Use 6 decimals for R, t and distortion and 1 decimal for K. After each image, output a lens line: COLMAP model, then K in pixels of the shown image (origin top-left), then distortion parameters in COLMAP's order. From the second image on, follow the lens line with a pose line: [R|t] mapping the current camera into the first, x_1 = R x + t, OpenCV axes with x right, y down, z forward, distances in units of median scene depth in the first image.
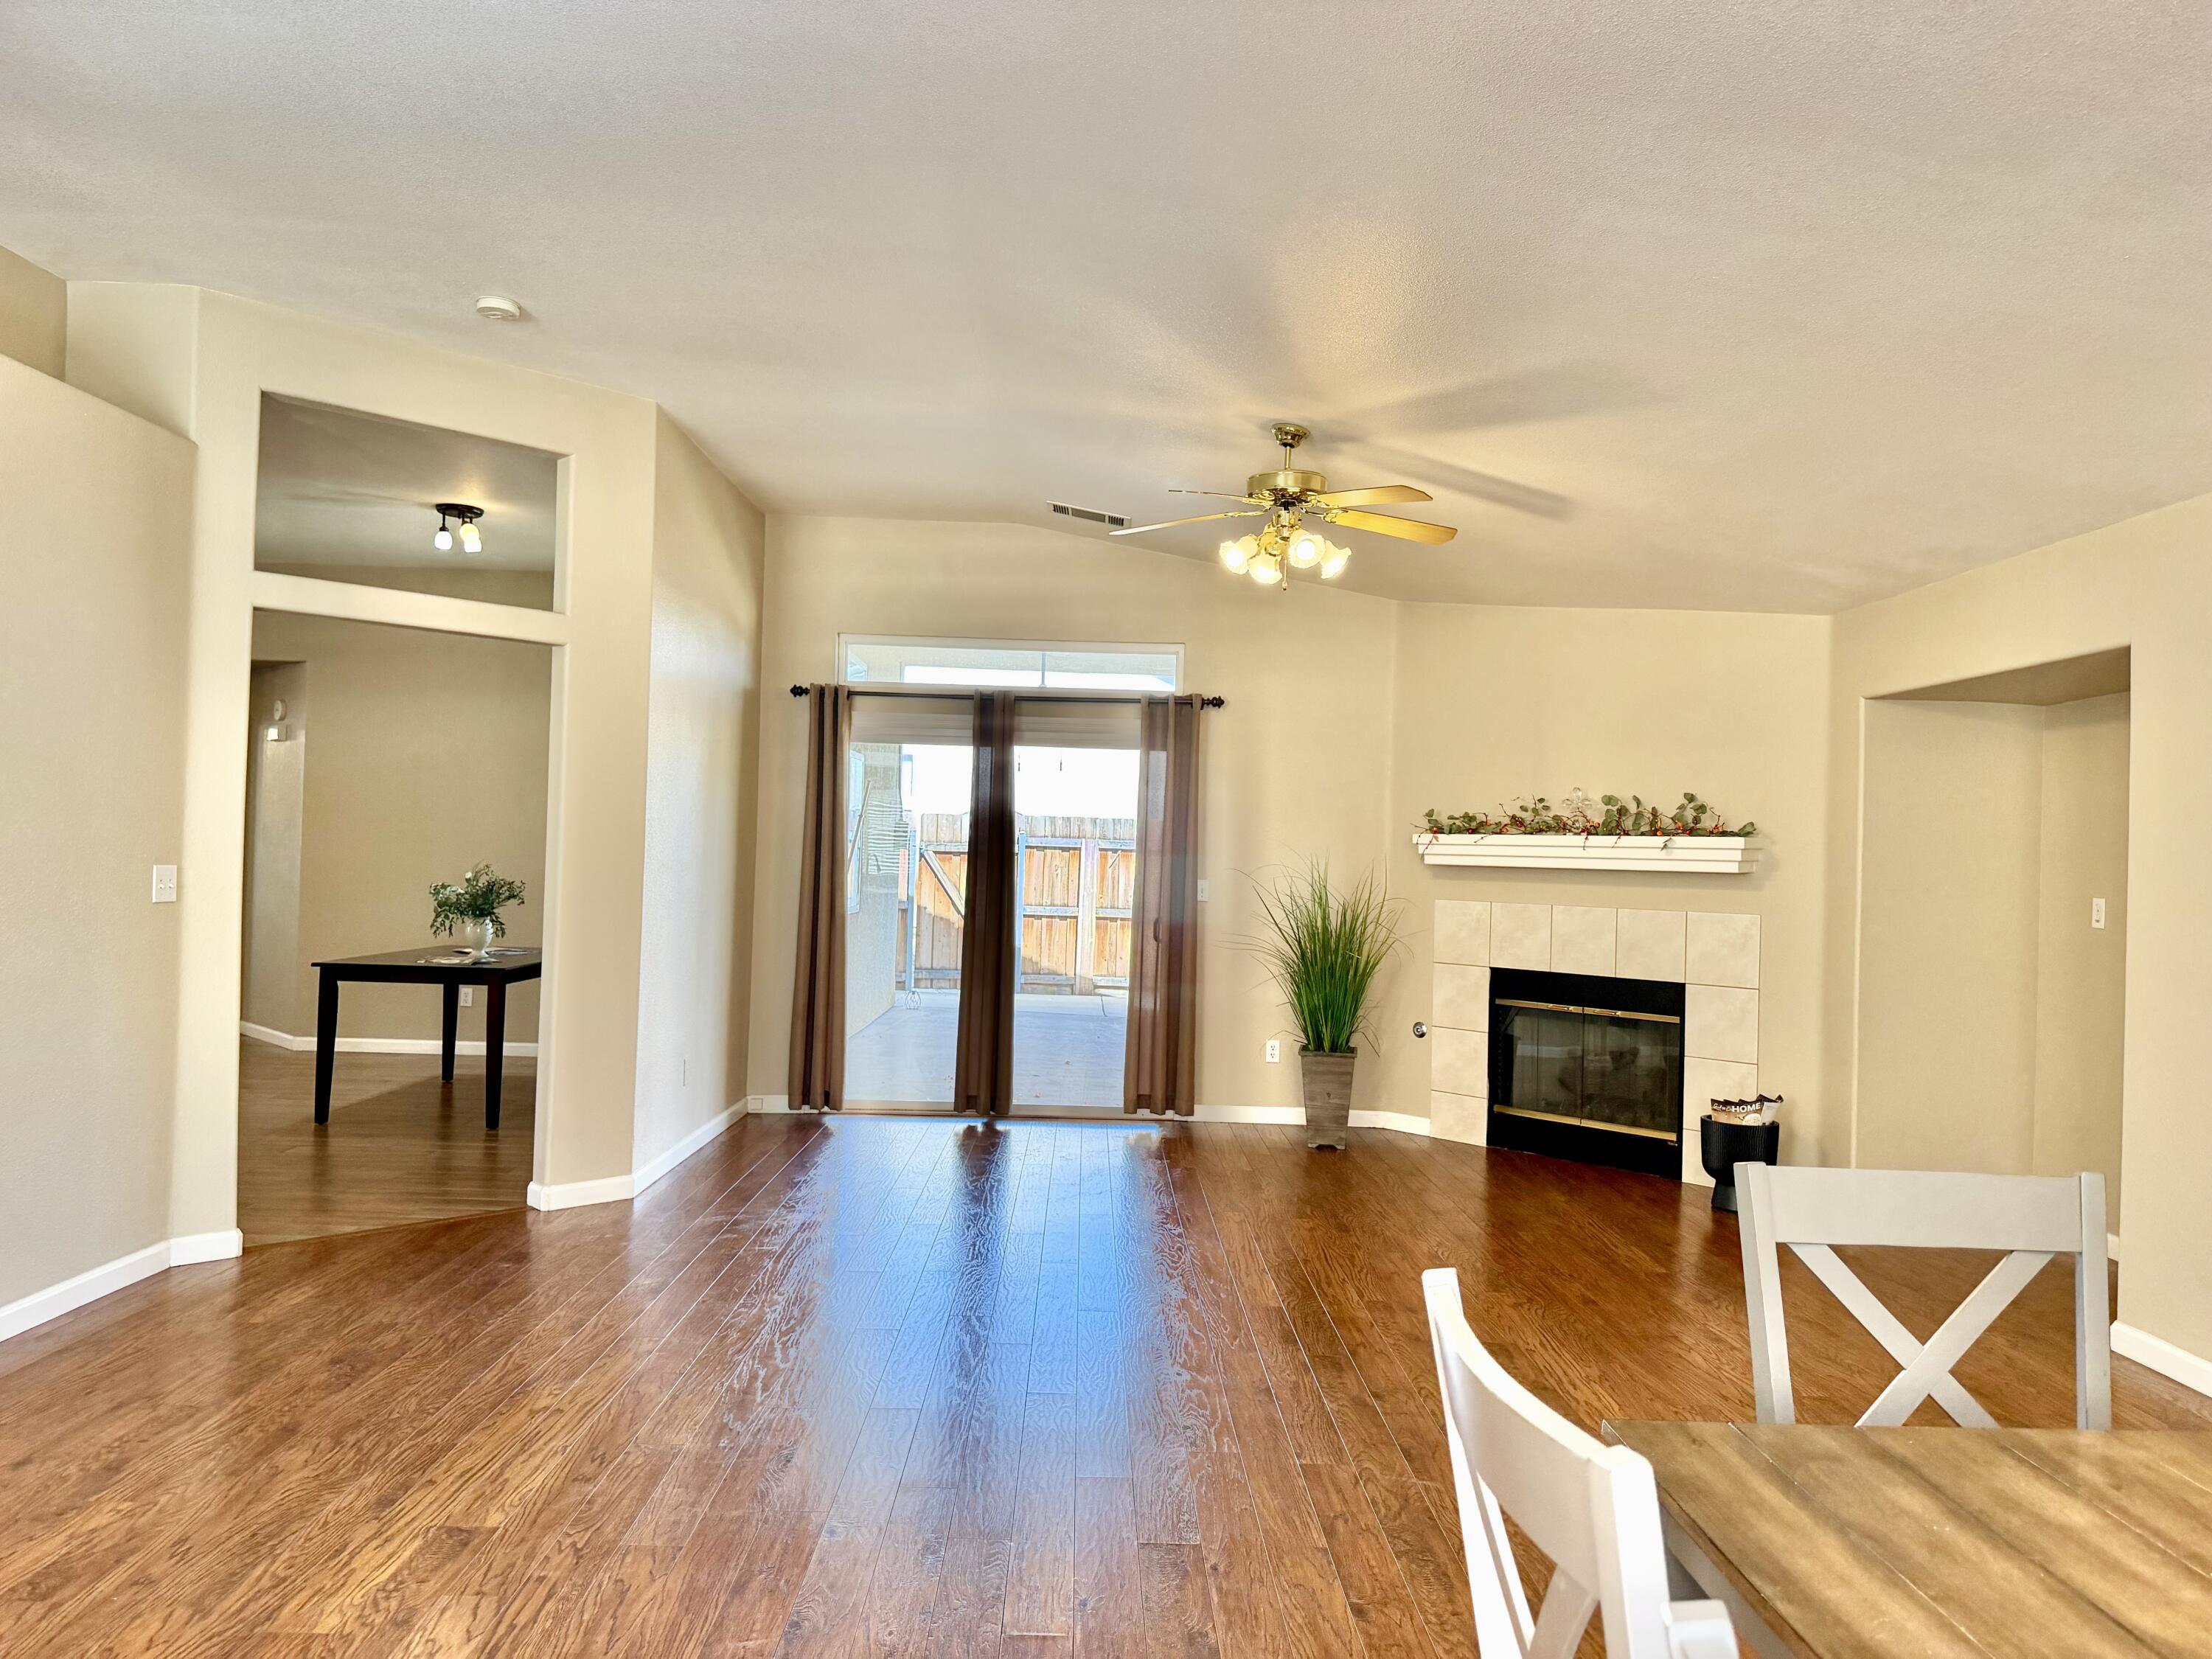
lens RADIAL K [[1540.4, 0, 1116.9], [0, 1540.4, 837.4], [0, 0, 1]] dist [0.159634, -0.263064]
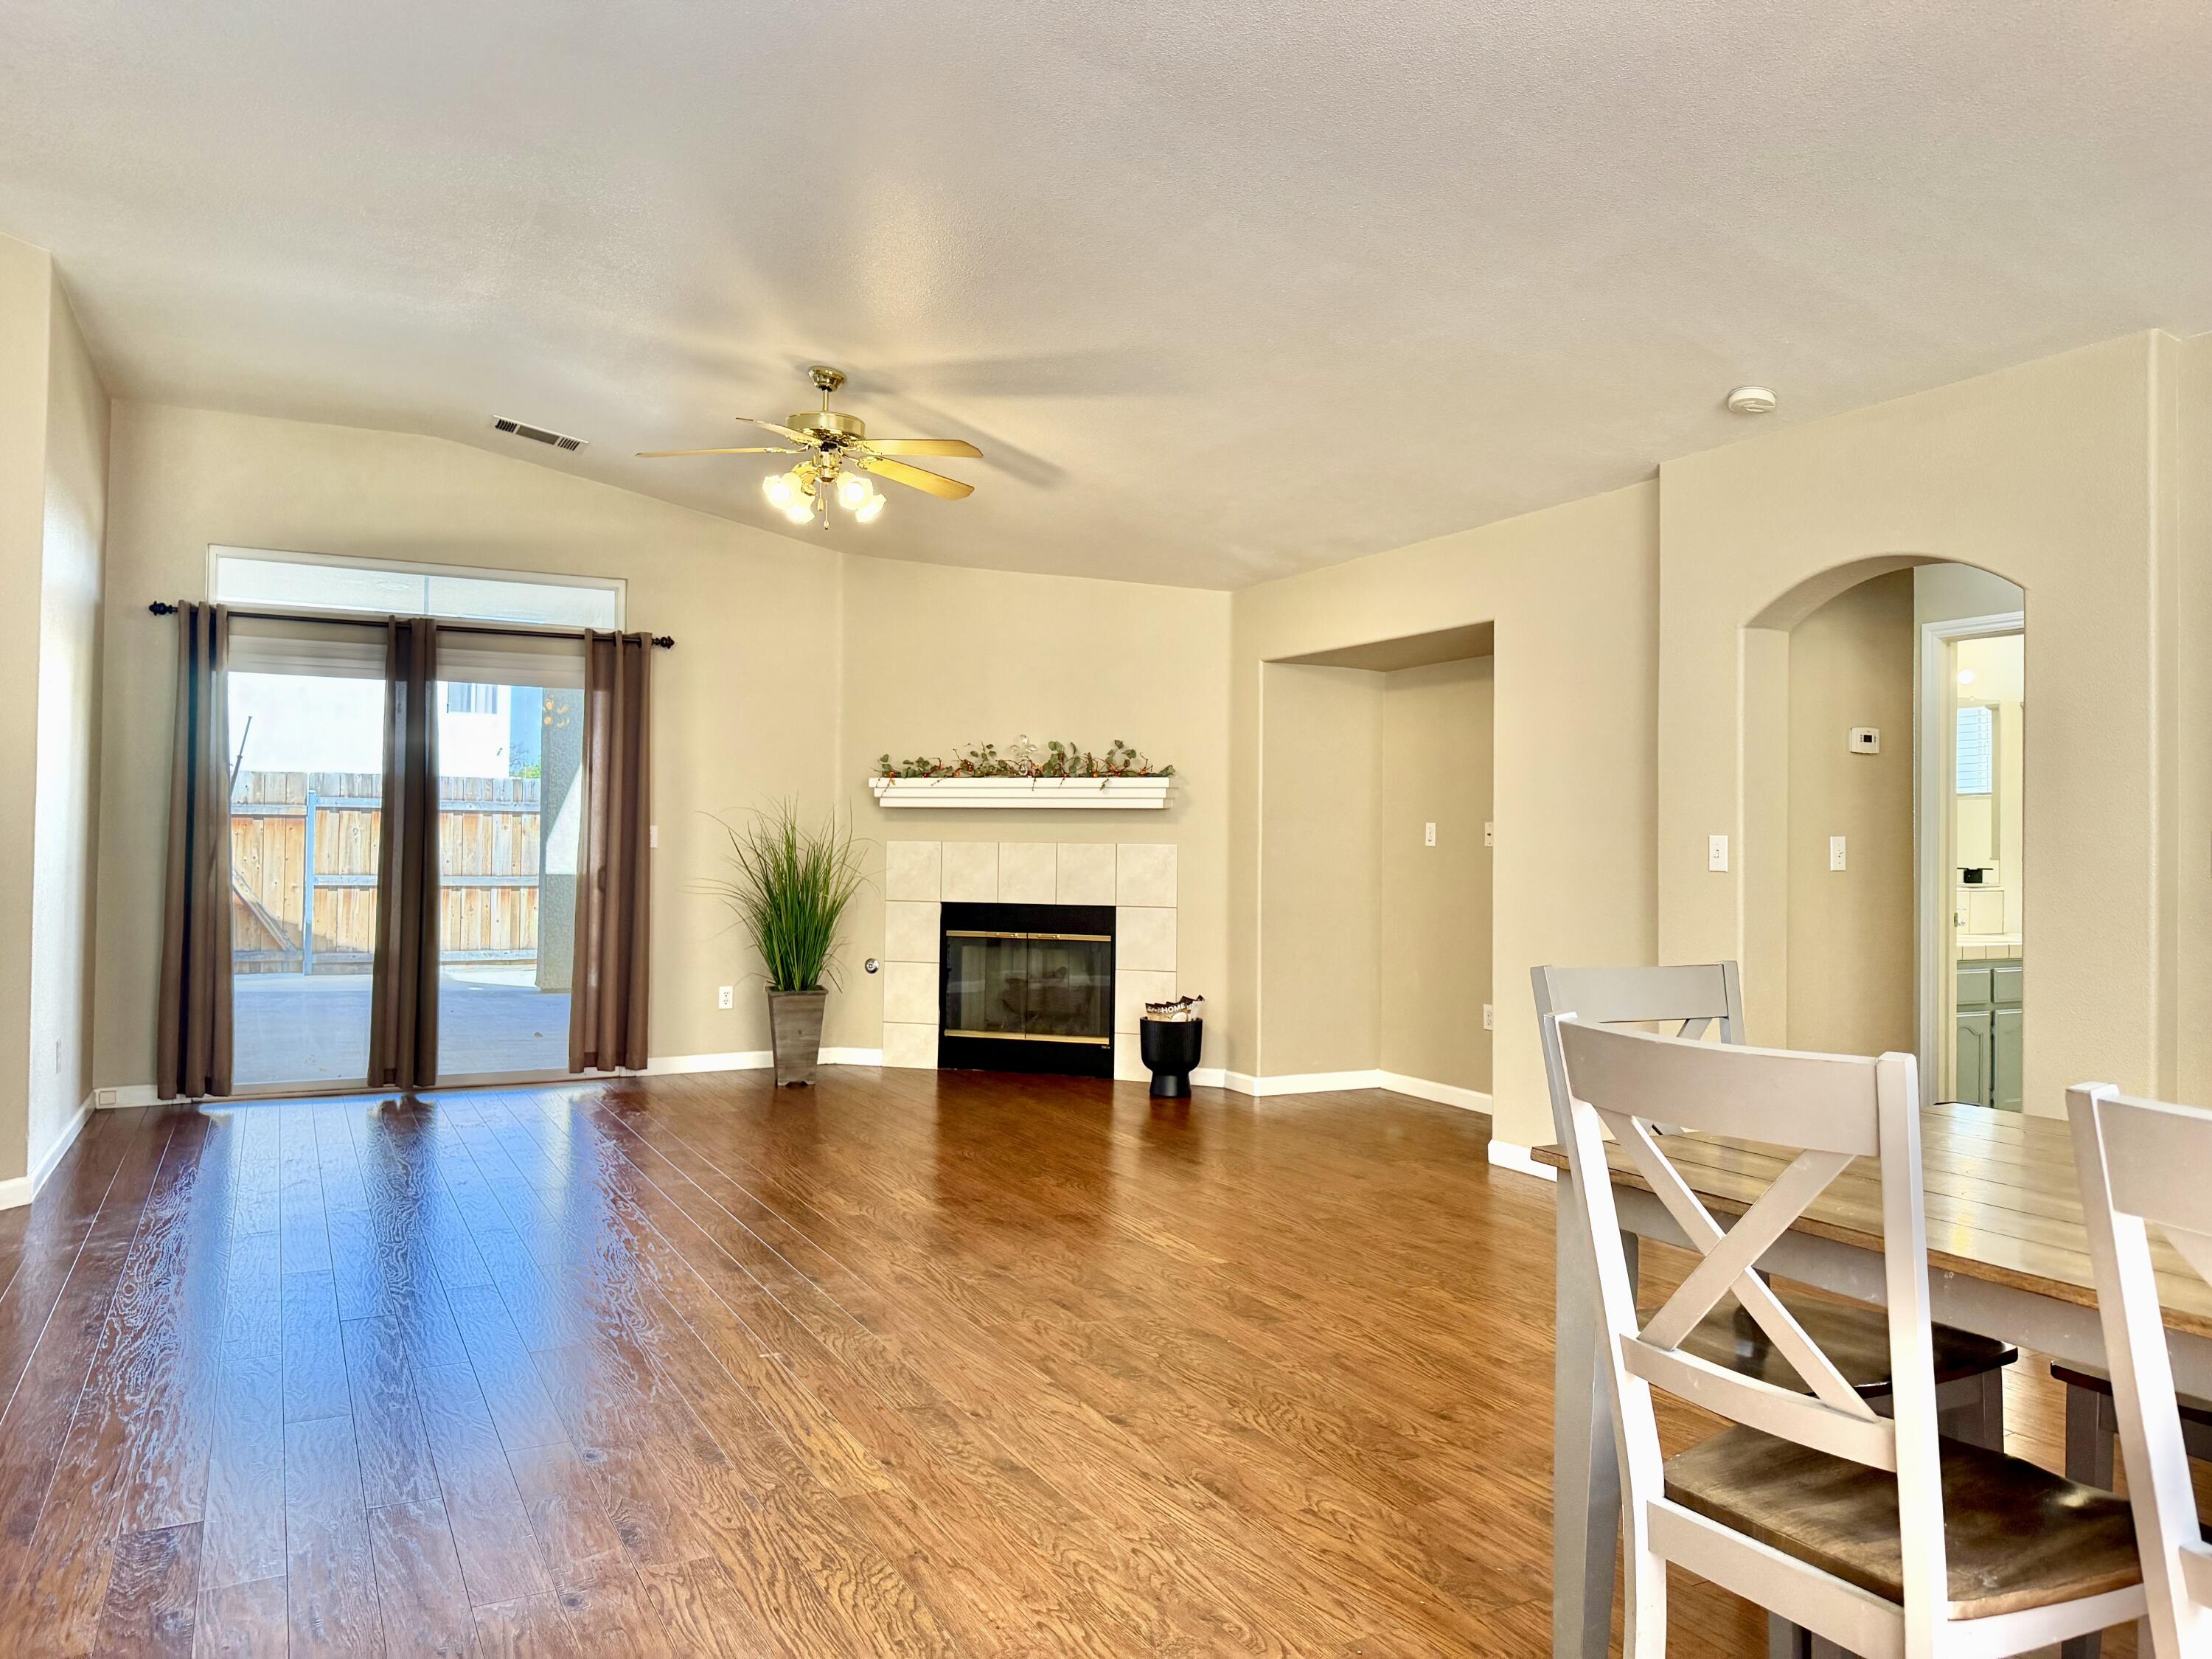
lens RADIAL K [[1529.7, 0, 1124.5], [0, 1529.7, 818.0], [0, 0, 1]] dist [0.067812, -0.004337]
pose [[0.889529, -0.010299, 0.456763, -0.133674], [0.007028, 0.999936, 0.008860, 0.017535], [-0.456825, -0.004671, 0.889544, 0.002460]]
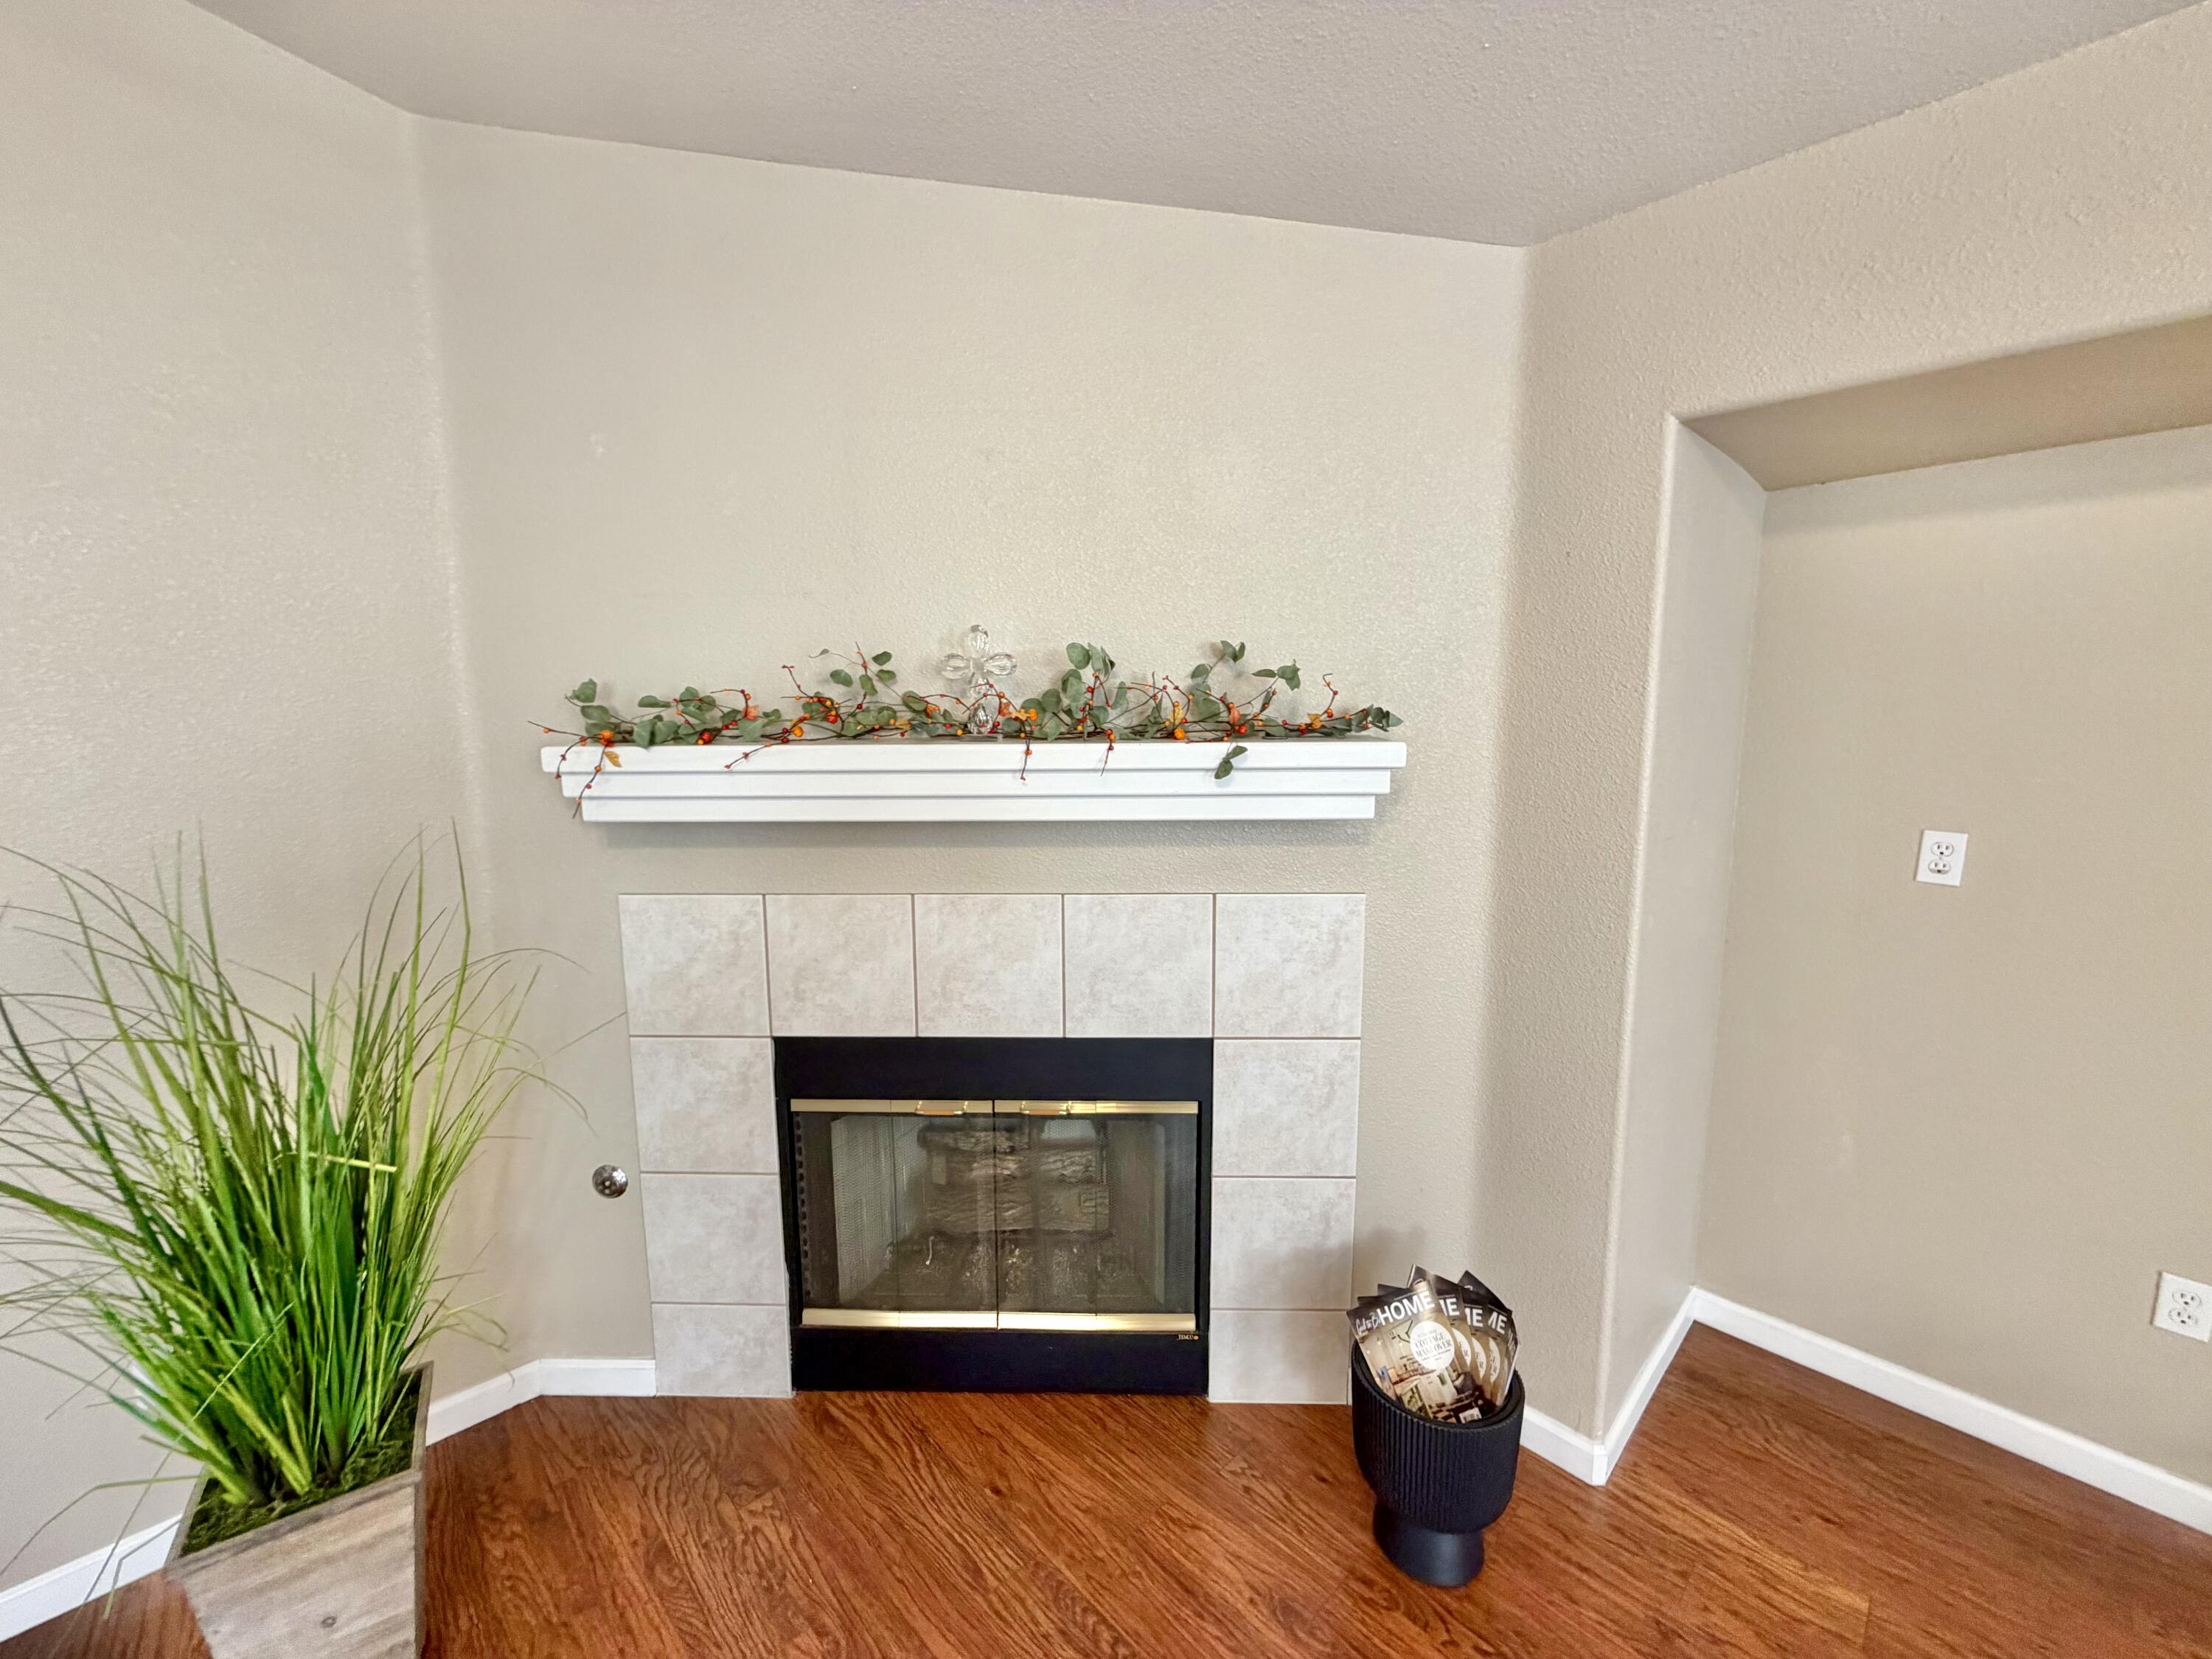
lens RADIAL K [[887.7, 0, 1097.8], [0, 887.7, 826.8], [0, 0, 1]] dist [-0.000337, 0.000130]
pose [[0.732349, -0.122243, 0.669867, 0.149409], [0.018697, 0.986993, 0.159674, -0.015922], [-0.680673, -0.104413, 0.725109, 0.781590]]
